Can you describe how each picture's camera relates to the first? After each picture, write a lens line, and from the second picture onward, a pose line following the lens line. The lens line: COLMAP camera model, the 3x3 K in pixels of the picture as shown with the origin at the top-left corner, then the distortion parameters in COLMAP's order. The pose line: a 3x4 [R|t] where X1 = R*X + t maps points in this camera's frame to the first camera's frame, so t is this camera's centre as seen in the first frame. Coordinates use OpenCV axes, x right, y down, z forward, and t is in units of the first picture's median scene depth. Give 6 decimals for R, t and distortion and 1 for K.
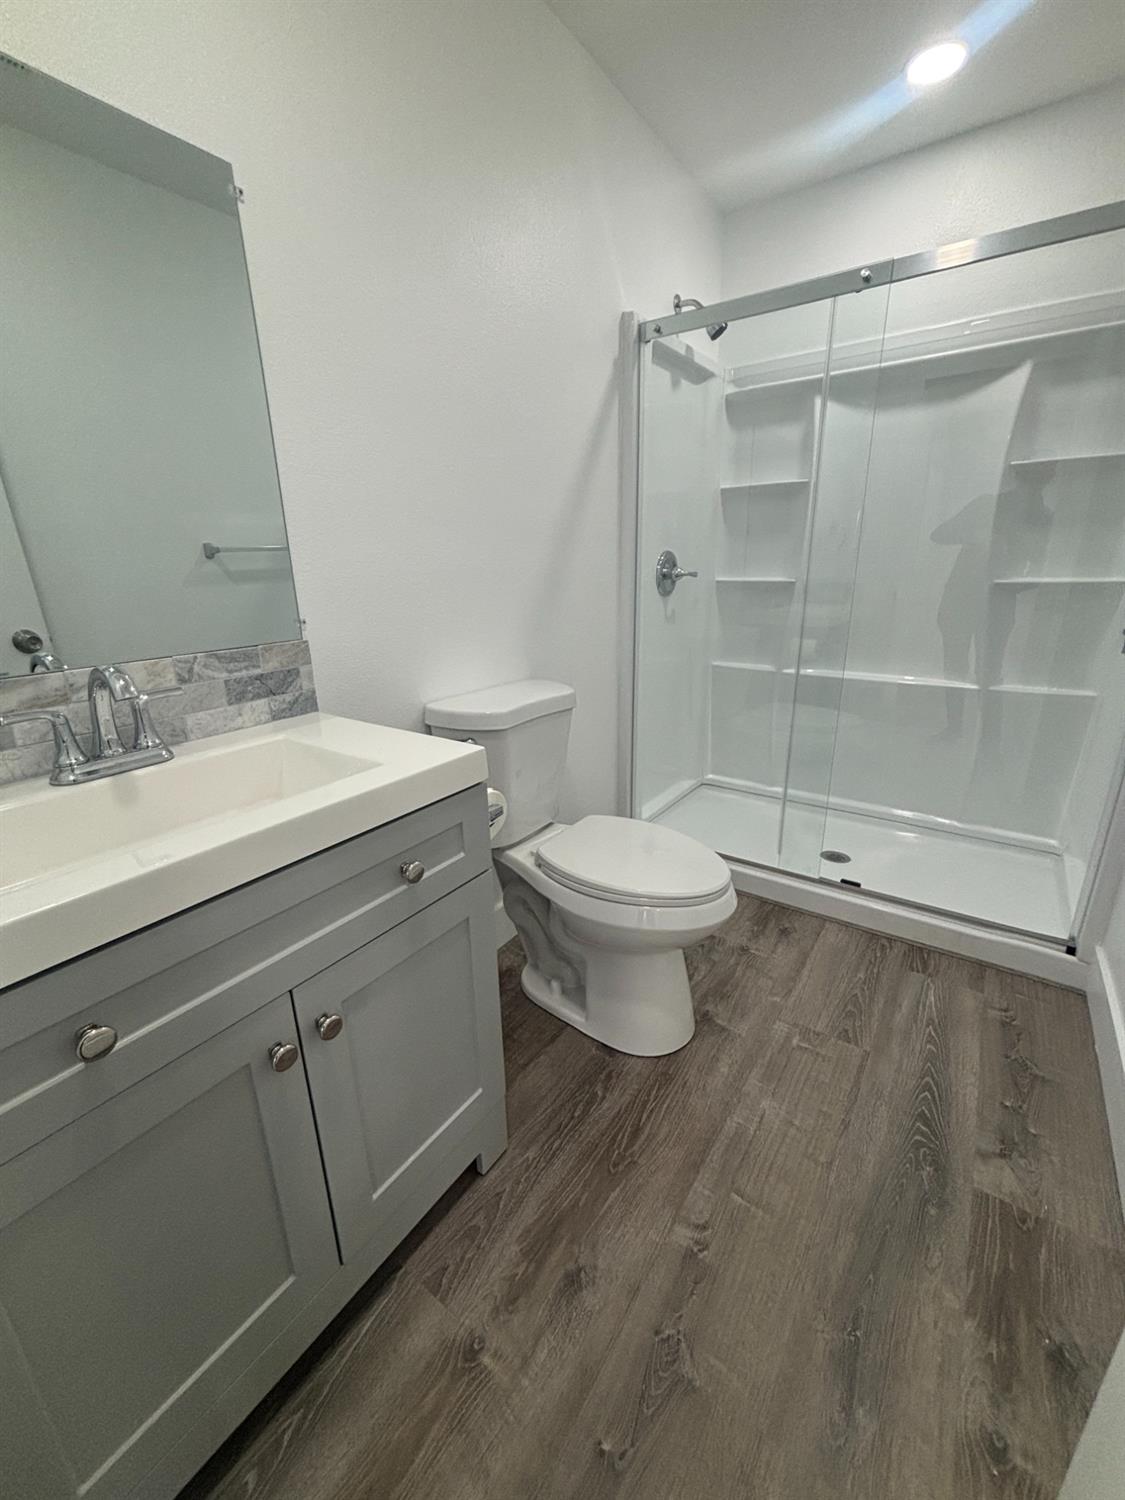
lens RADIAL K [[602.7, 0, 563.3], [0, 602.7, 755.6], [0, 0, 1]] dist [-0.004816, 0.002471]
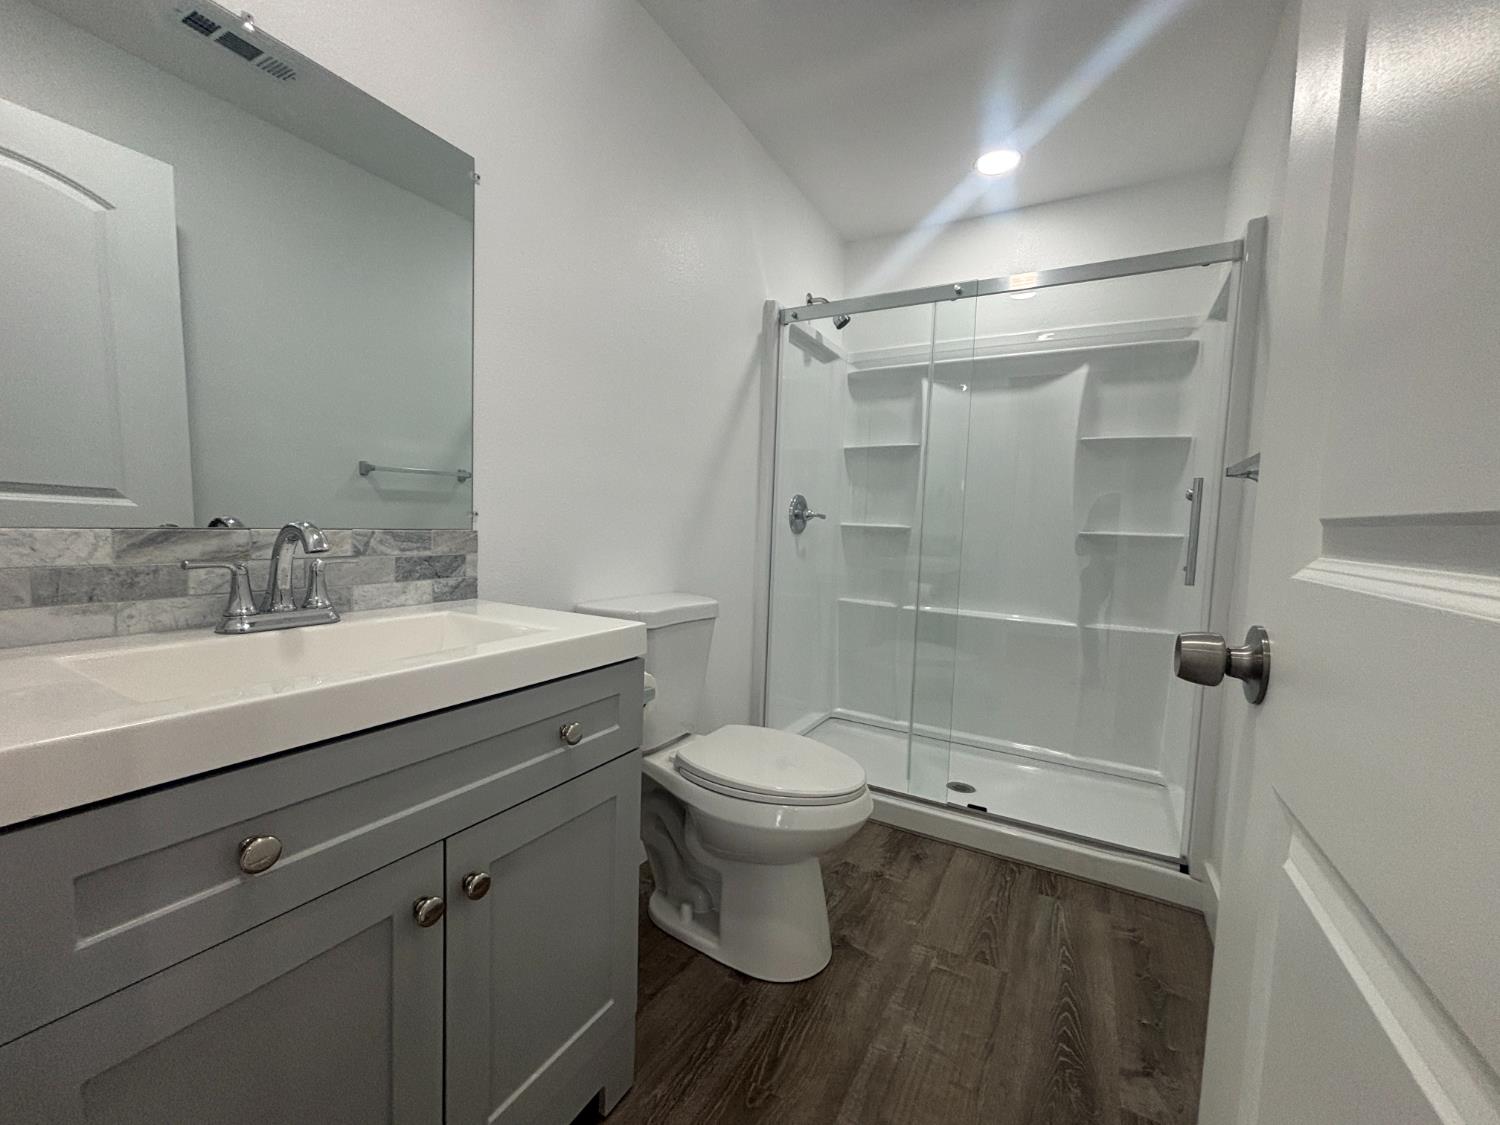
lens RADIAL K [[602.7, 0, 748.5], [0, 602.7, 566.9], [0, 0, 1]] dist [-0.004816, 0.002471]
pose [[0.994092, 0.047812, 0.097443, -0.039918], [-0.023635, 0.971564, -0.235593, 0.094272], [-0.105936, 0.231898, 0.966954, -0.059244]]
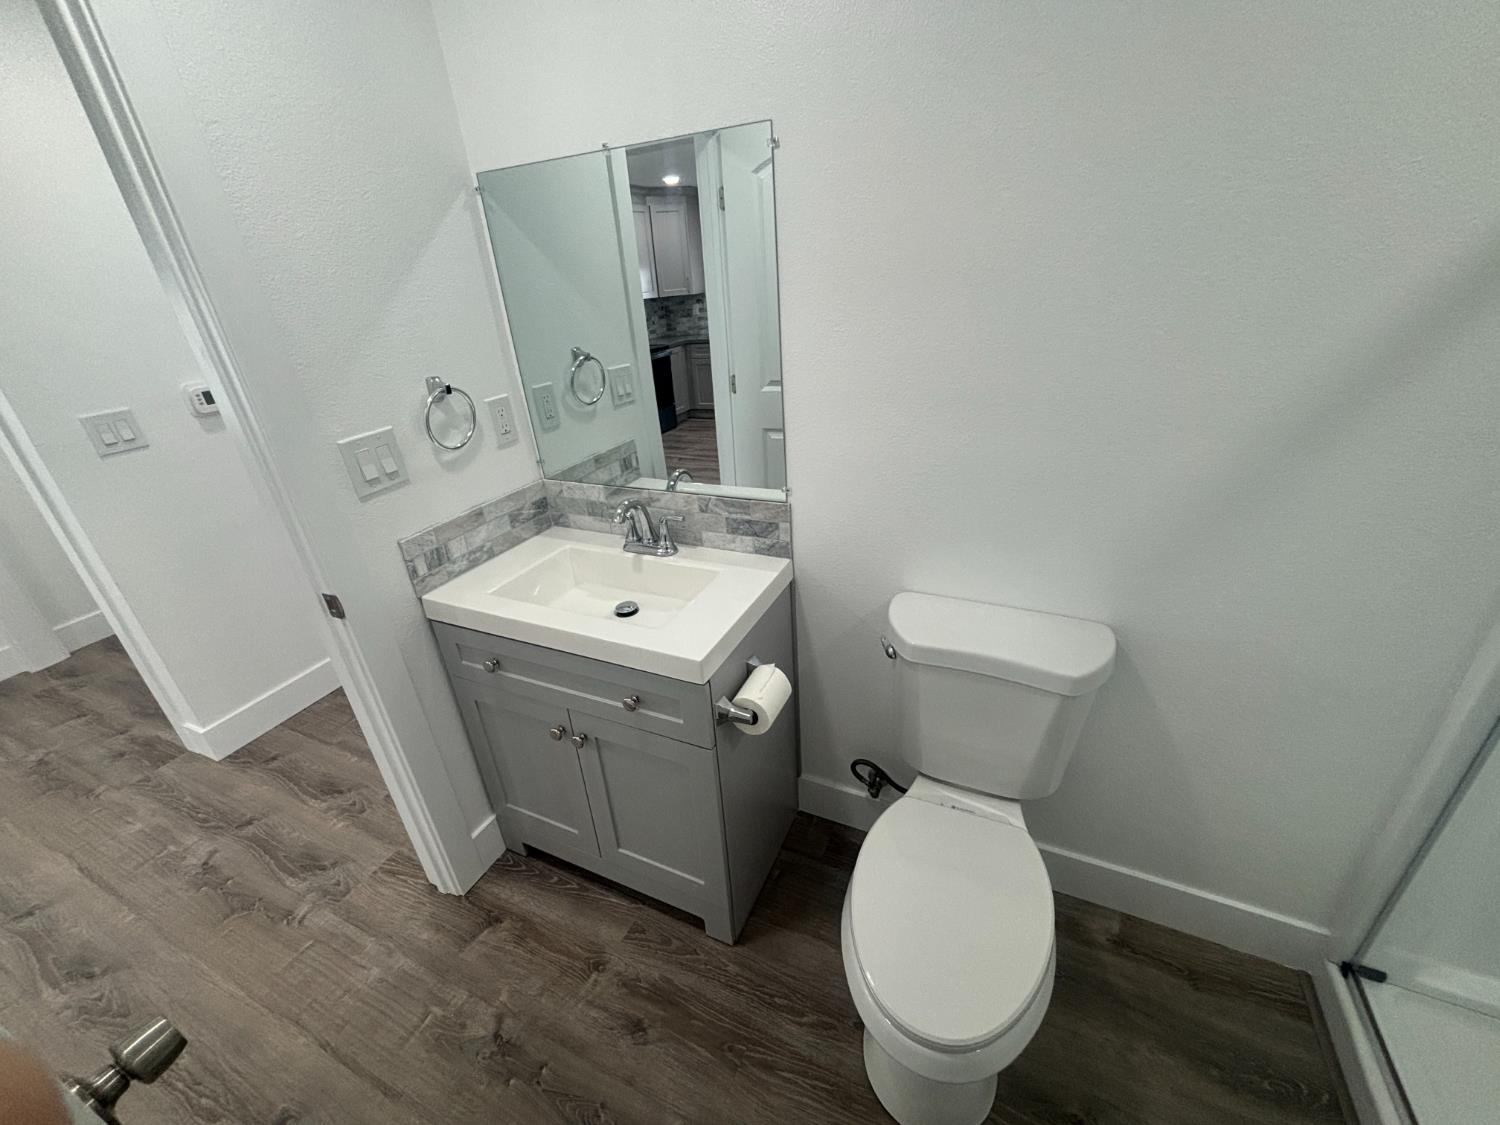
lens RADIAL K [[602.7, 0, 742.2], [0, 602.7, 562.4], [0, 0, 1]] dist [-0.004816, 0.002471]
pose [[0.182526, 0.435043, -0.881715, 0.570678], [-0.250179, 0.887813, 0.386262, -0.450290], [0.950839, 0.150084, 0.270888, 0.507304]]
